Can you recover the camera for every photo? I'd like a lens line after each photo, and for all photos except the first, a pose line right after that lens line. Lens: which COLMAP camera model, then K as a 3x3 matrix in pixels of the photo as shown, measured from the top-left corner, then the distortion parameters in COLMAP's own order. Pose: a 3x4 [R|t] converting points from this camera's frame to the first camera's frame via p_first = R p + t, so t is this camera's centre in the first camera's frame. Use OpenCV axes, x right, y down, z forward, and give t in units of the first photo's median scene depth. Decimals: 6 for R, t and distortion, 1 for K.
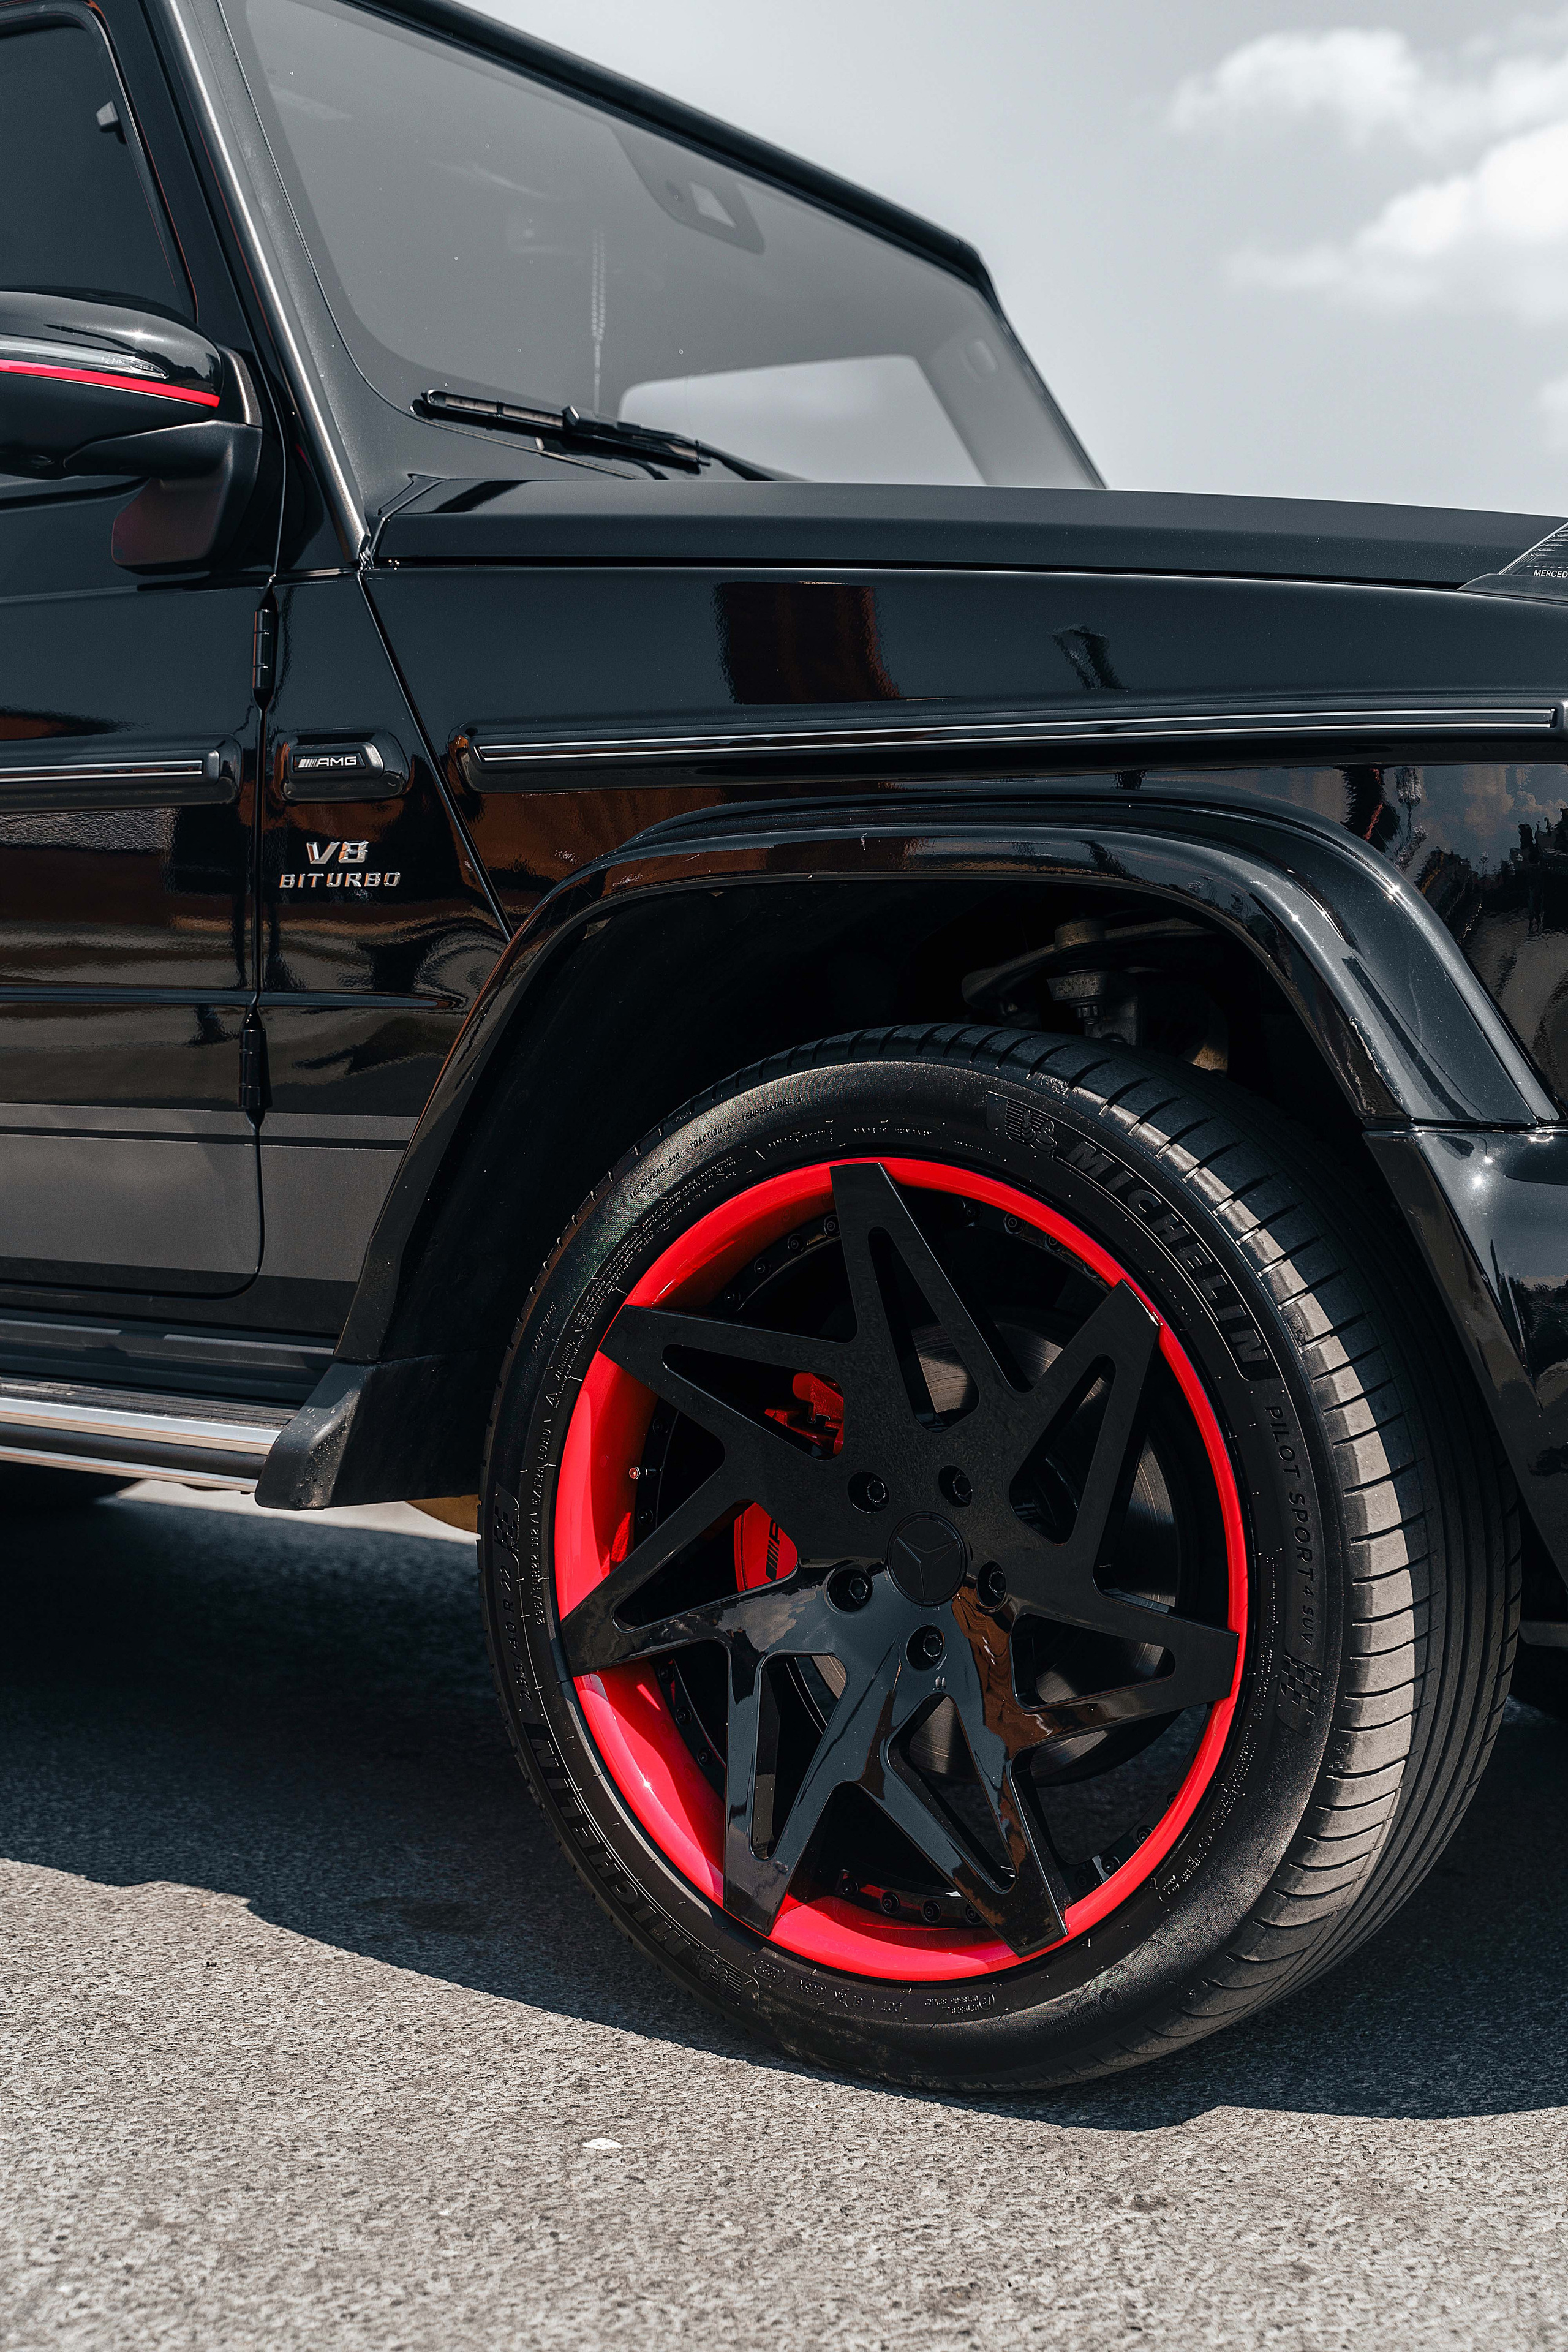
lens RADIAL K [[3238.8, 0, 770.6], [0, 3238.8, 1155.7], [0, 0, 1]] dist [-0.035254, 0.000000]
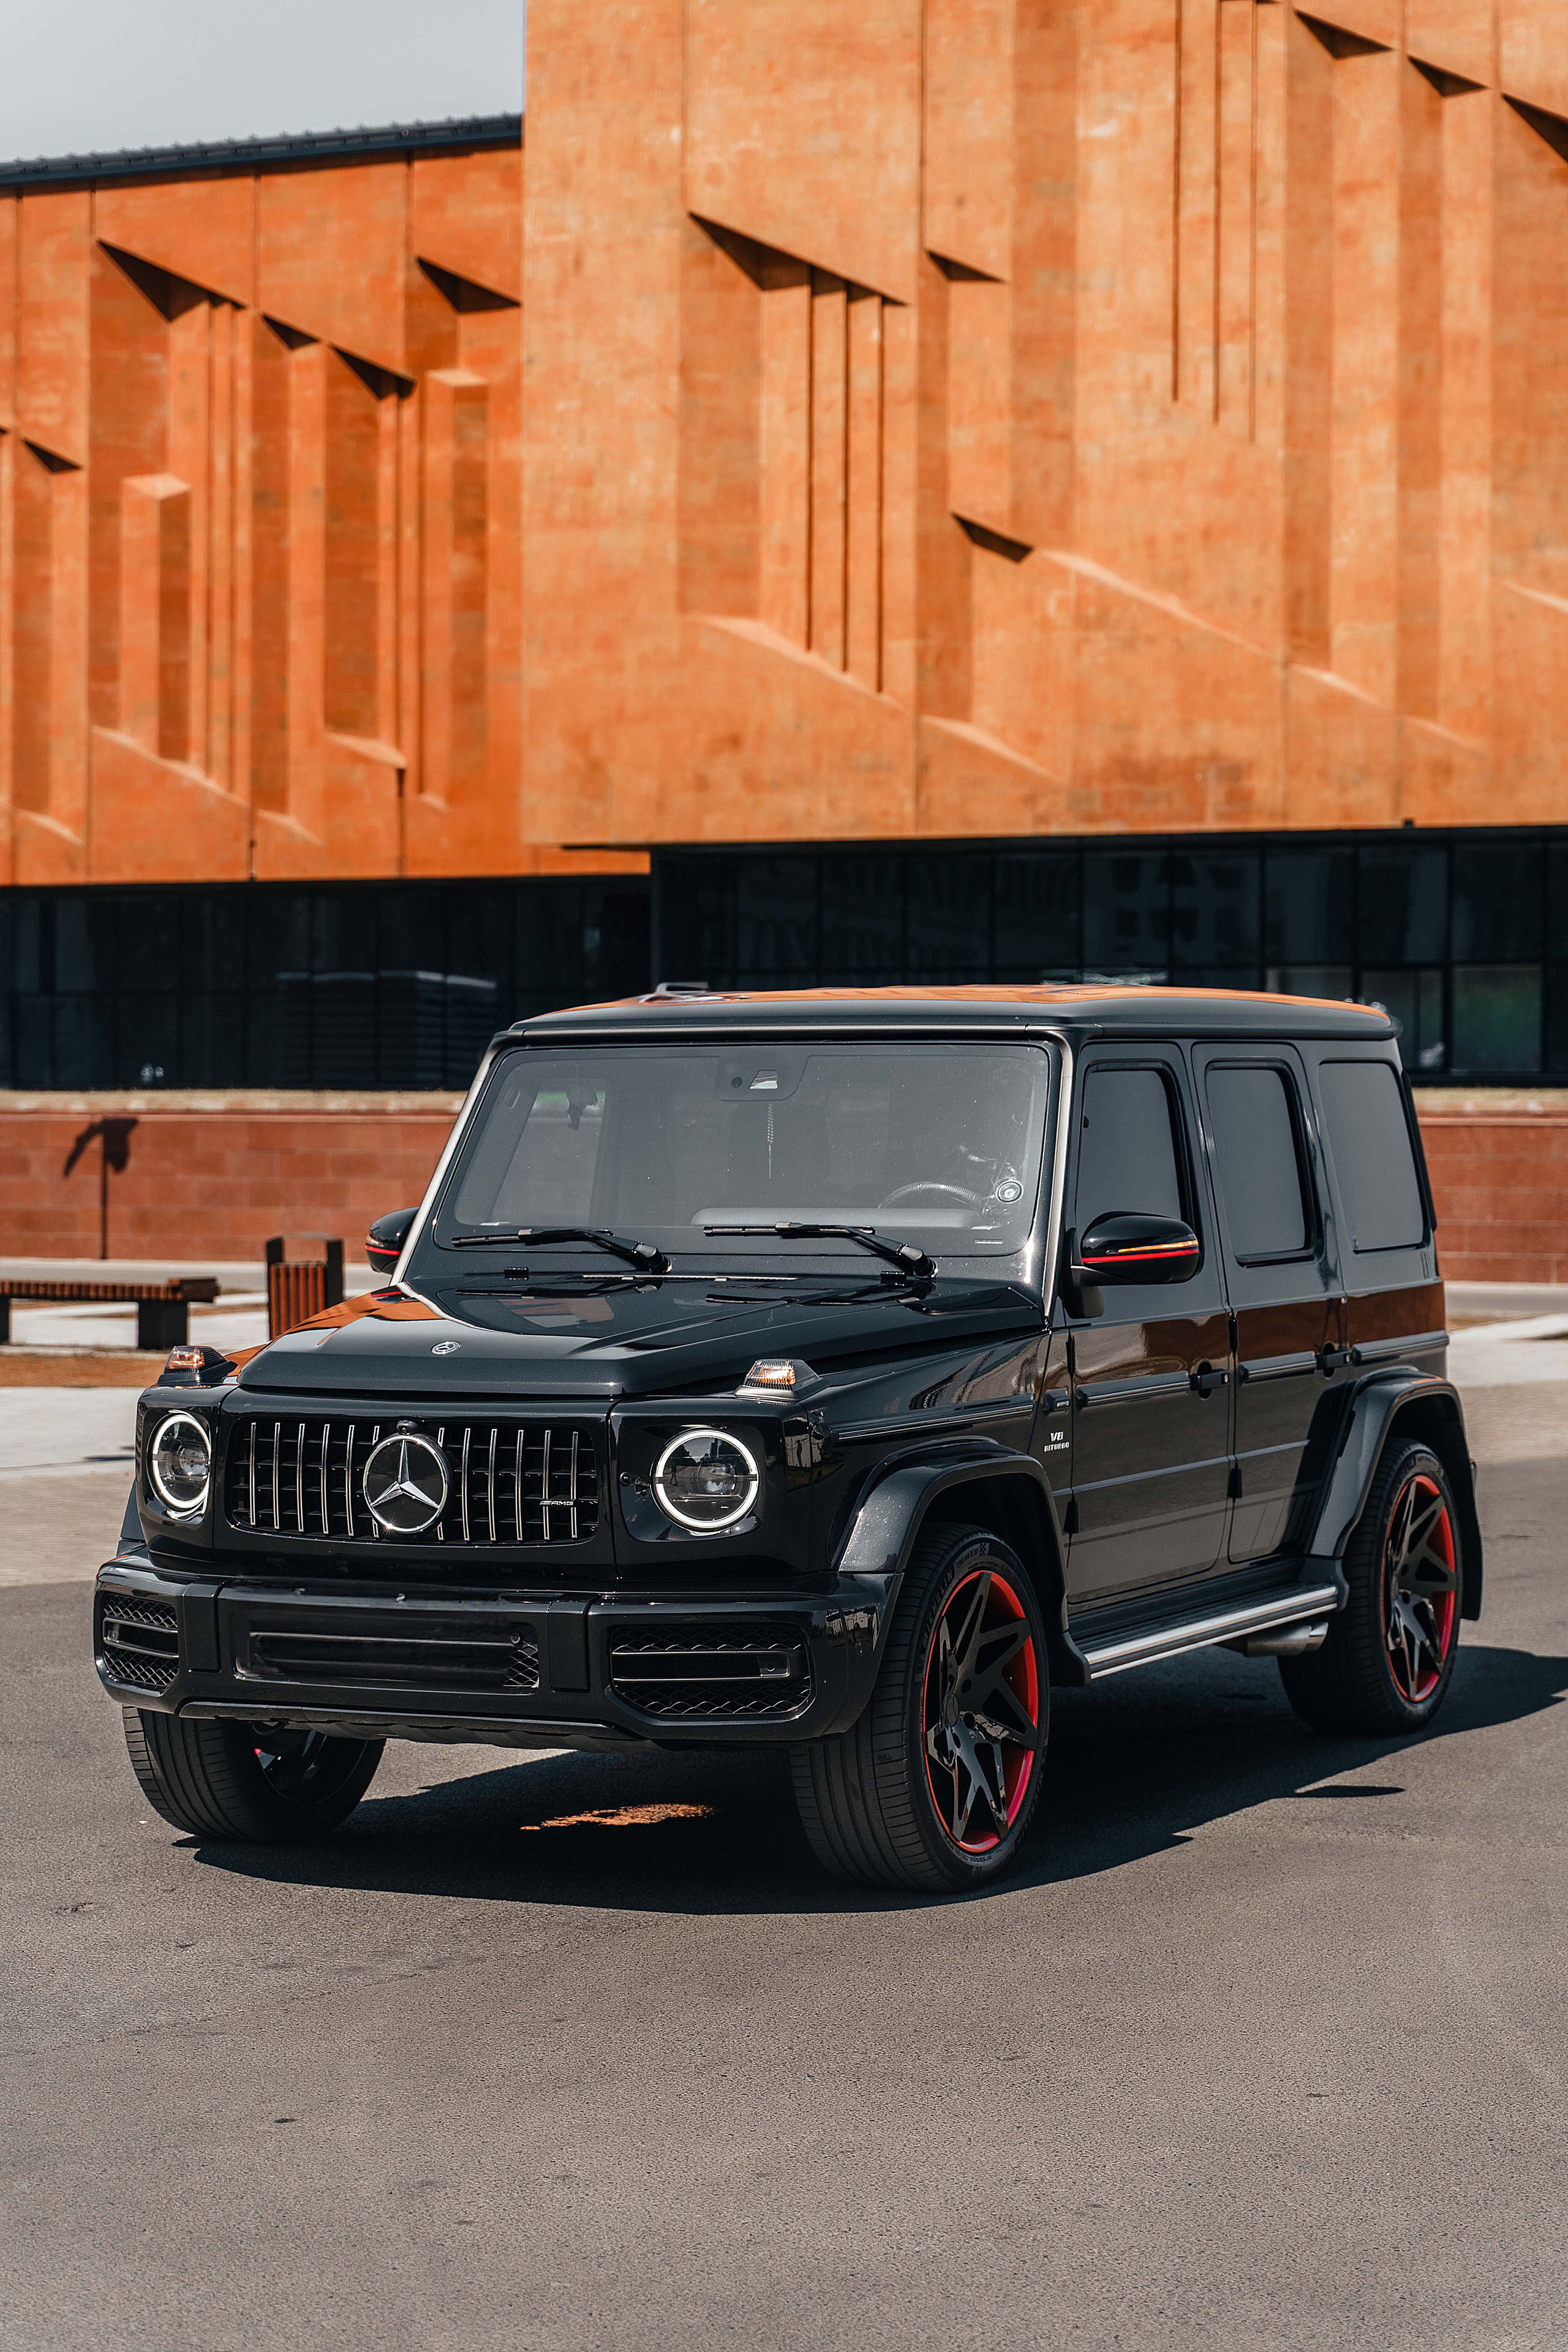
lens RADIAL K [[4888.9, 0, 497.1], [0, 4888.9, 1100.9], [0, 0, 1]] dist [0.008291, 0.000000]
pose [[0.094752, -0.025981, -0.995162, 4.730429], [-0.009251, 0.999593, -0.026978, -0.294649], [0.995458, 0.011762, 0.094473, 0.803560]]
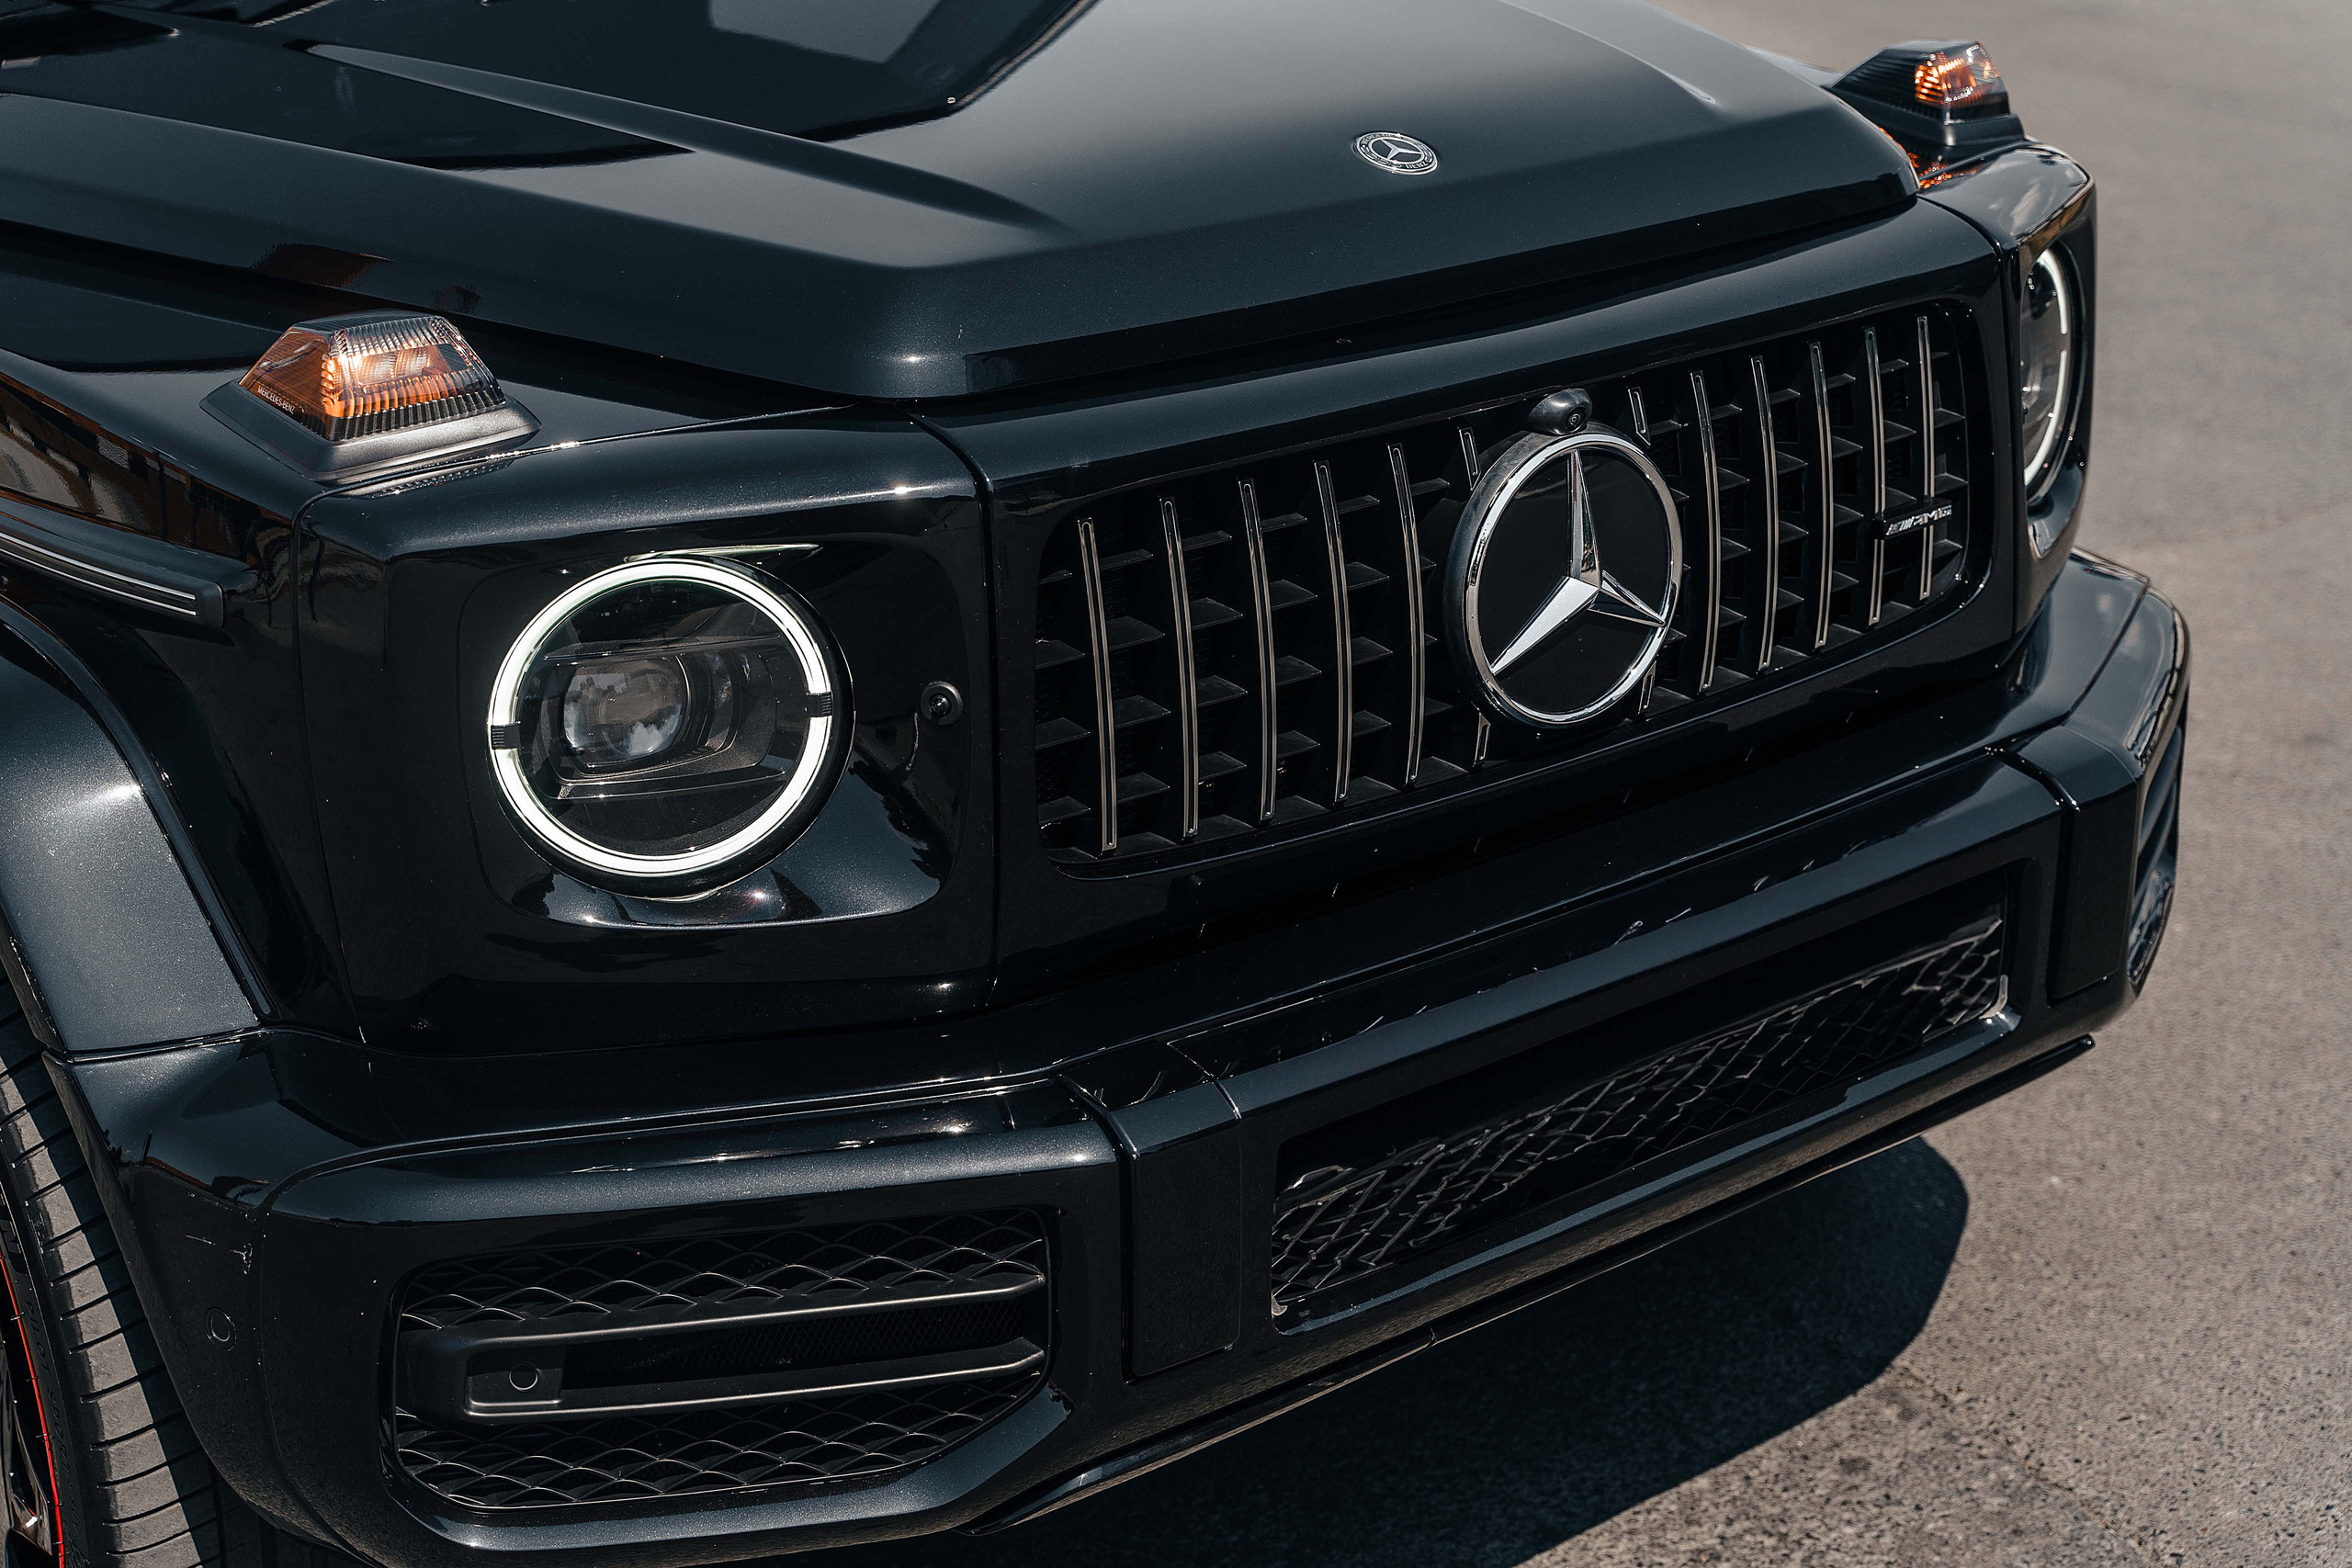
lens RADIAL K [[3556.8, 0, 1187.6], [0, 3556.8, 776.5], [0, 0, 1]] dist [-0.007251, 0.000000]
pose [[0.950914, 0.022111, -0.308665, 0.736347], [0.070847, 0.955397, 0.286702, -0.321324], [0.301236, -0.294497, 0.906933, 0.162832]]
